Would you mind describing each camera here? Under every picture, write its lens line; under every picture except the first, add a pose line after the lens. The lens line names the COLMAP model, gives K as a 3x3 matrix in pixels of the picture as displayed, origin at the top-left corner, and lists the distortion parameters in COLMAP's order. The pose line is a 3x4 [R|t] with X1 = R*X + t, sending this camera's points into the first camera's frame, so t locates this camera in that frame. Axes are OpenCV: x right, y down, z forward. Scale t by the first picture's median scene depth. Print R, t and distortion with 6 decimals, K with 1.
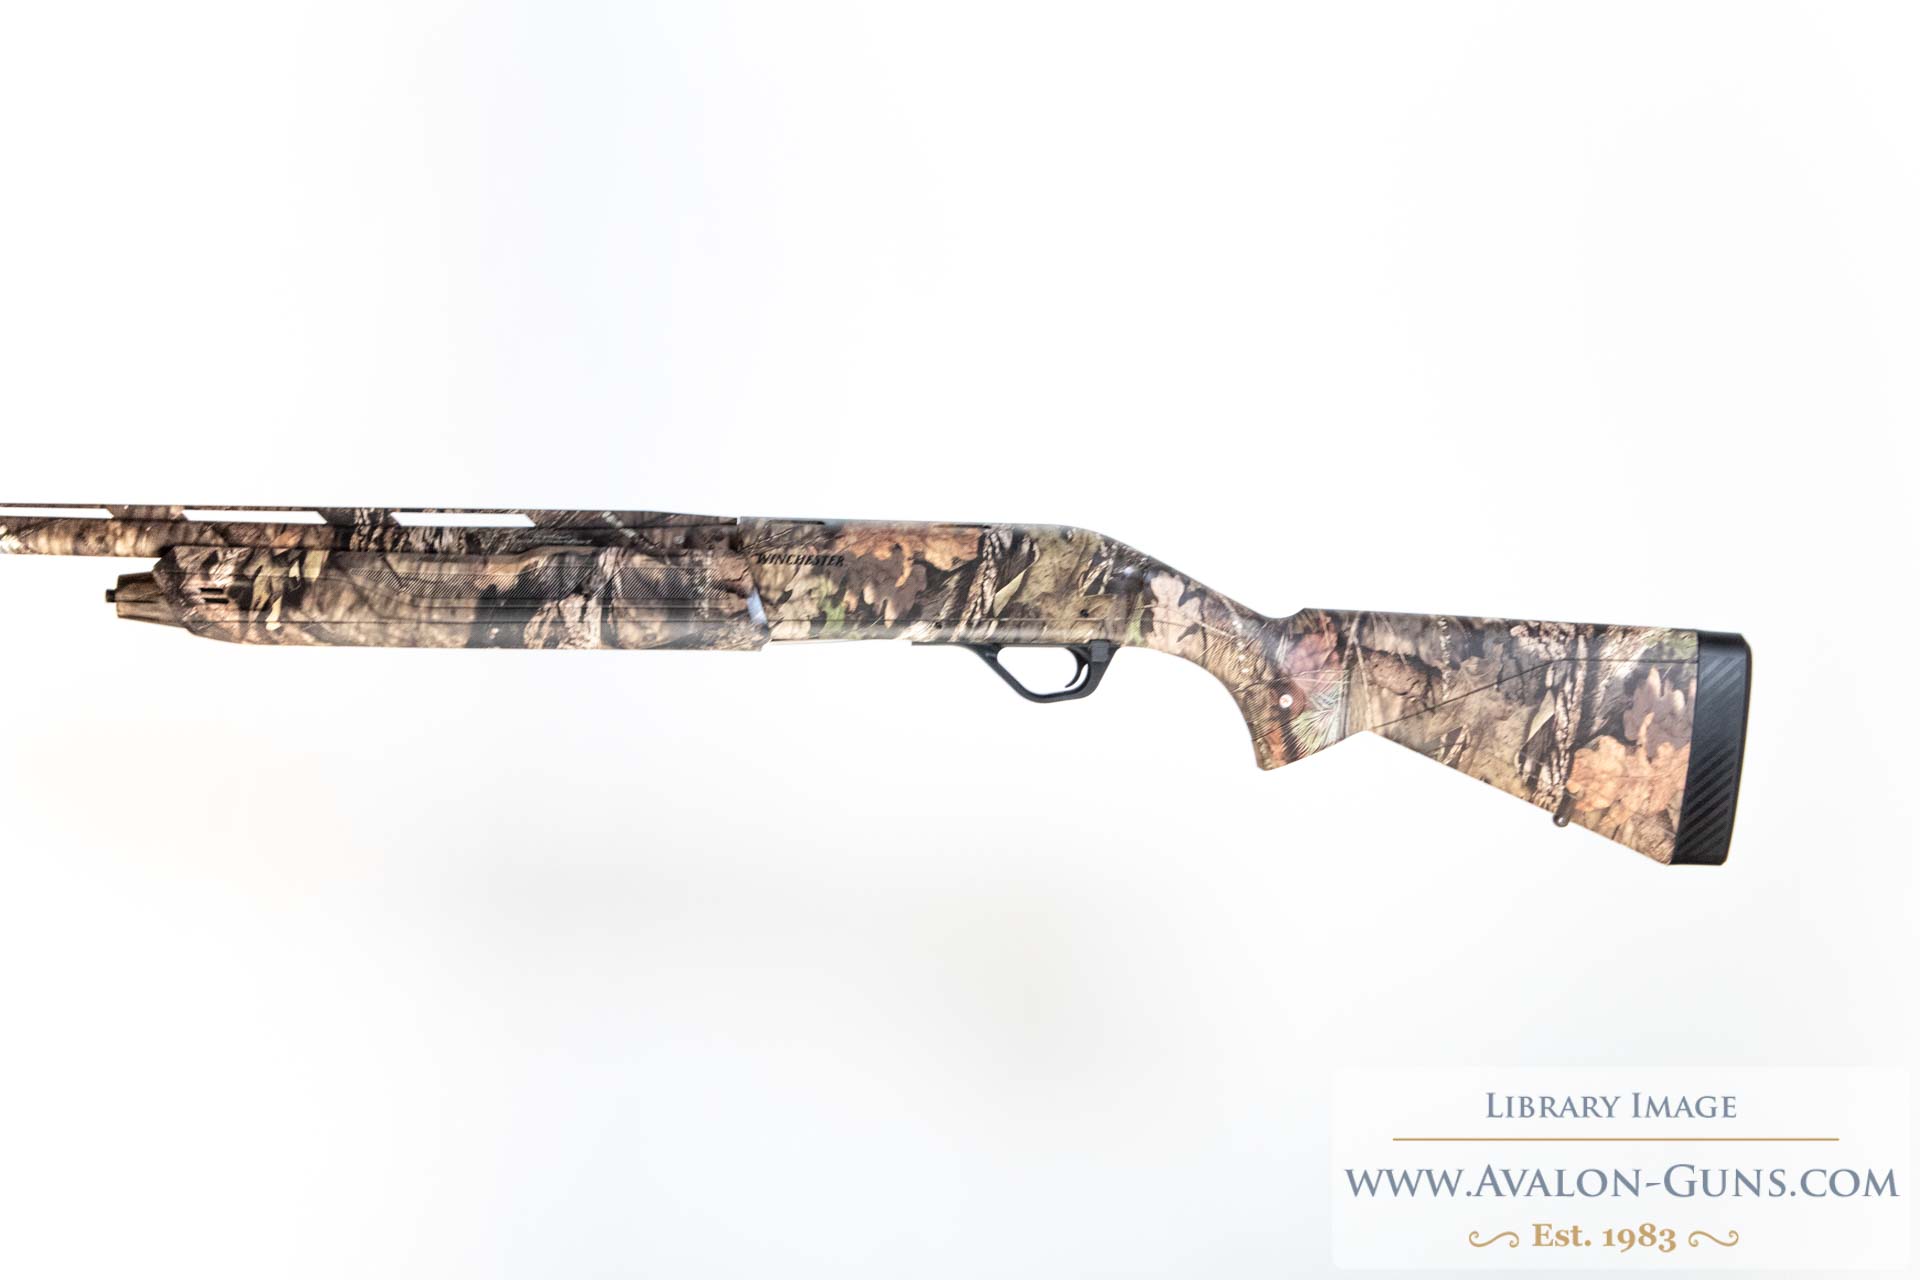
lens RADIAL K [[4484.9, 0, 960.6], [0, 4484.9, 641.3], [0, 0, 1]] dist [-0.029561, 0.000000]
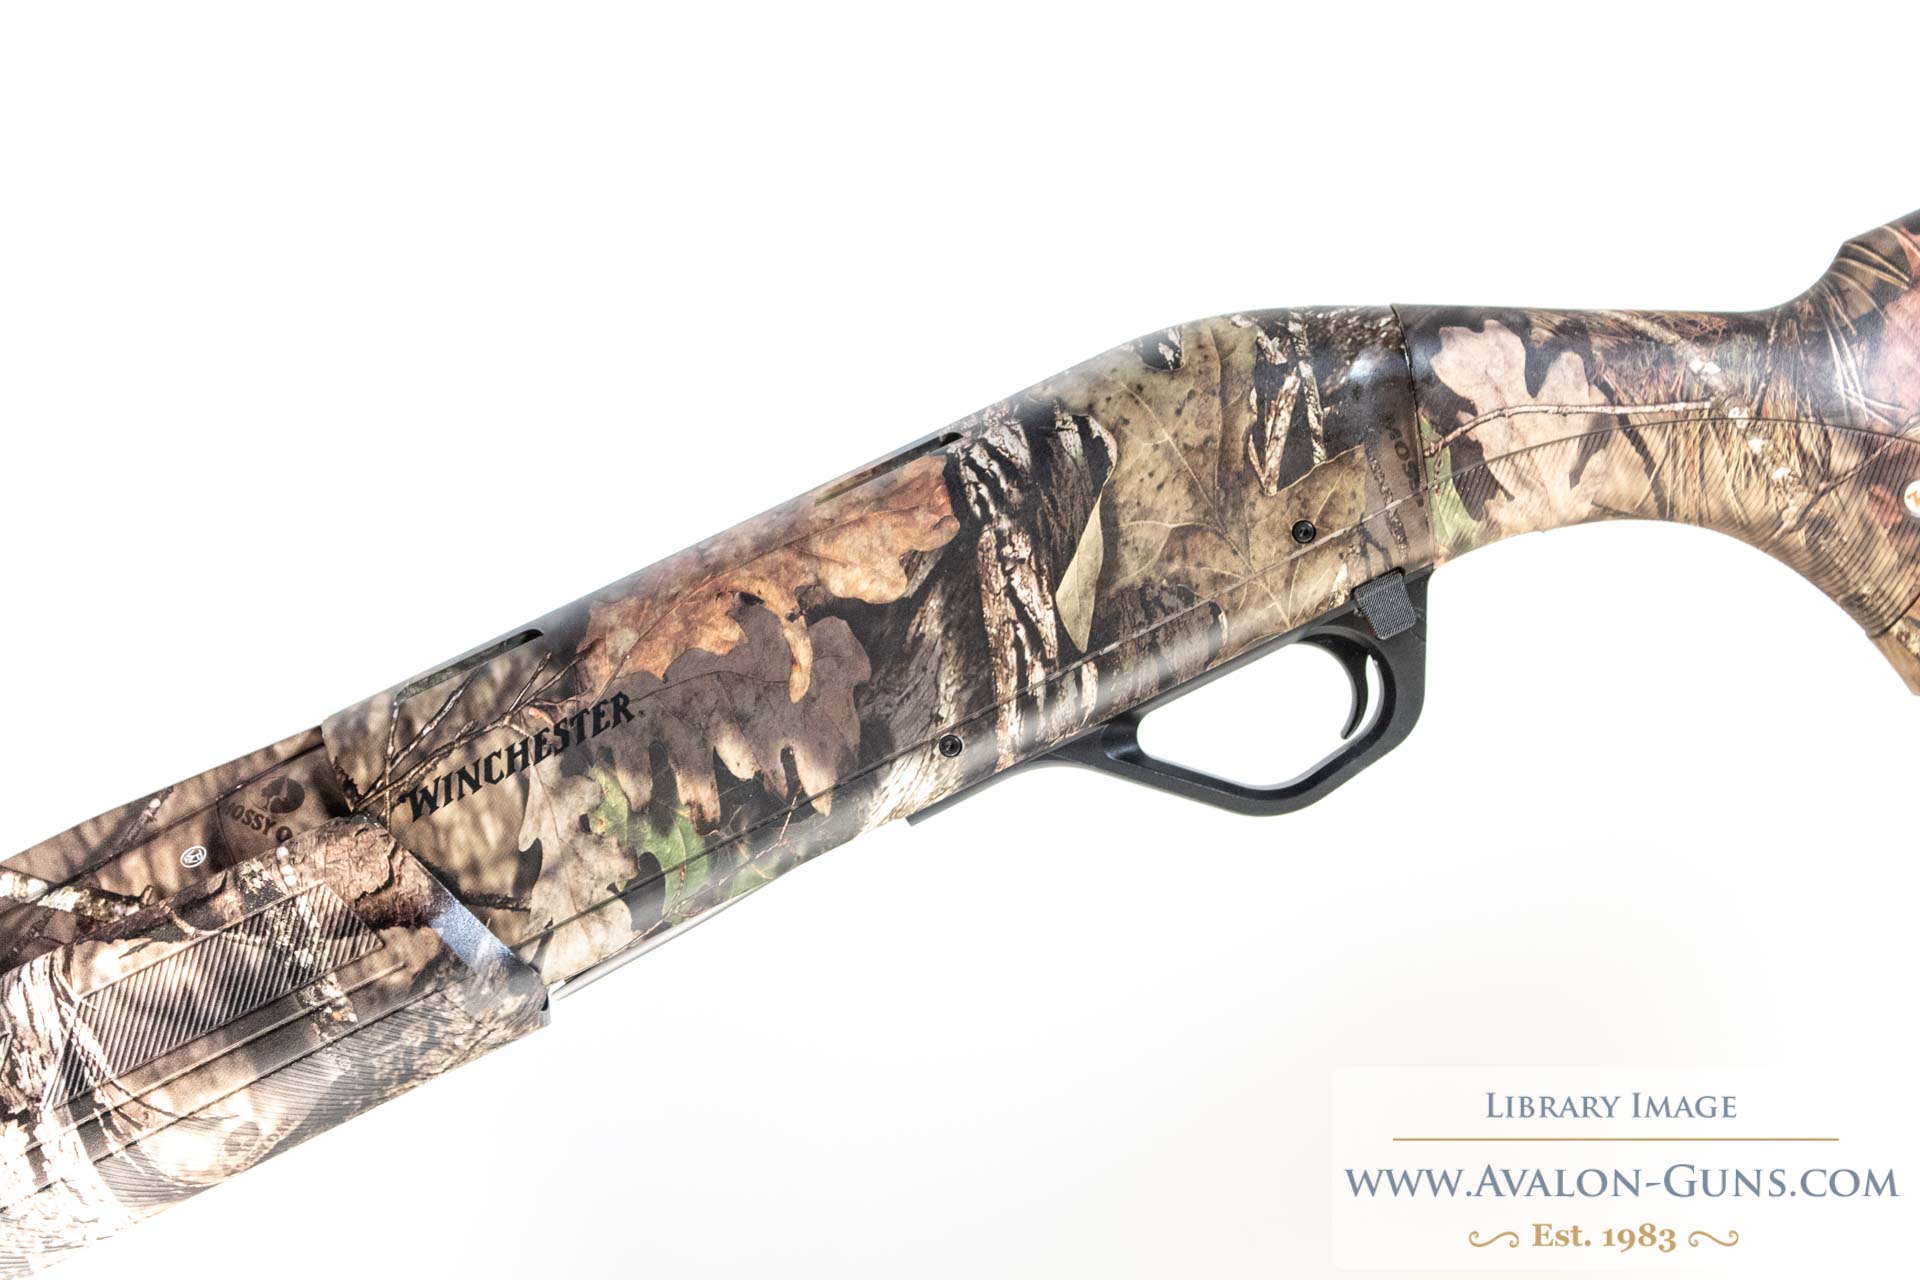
lens RADIAL K [[4021.6, 0, 956.0], [0, 4021.6, 640.6], [0, 0, 1]] dist [0.072040, 0.000000]
pose [[0.893920, -0.446652, -0.037550, 0.011208], [0.447075, 0.894490, 0.003293, -0.011912], [0.032117, -0.019731, 0.999289, 0.681202]]
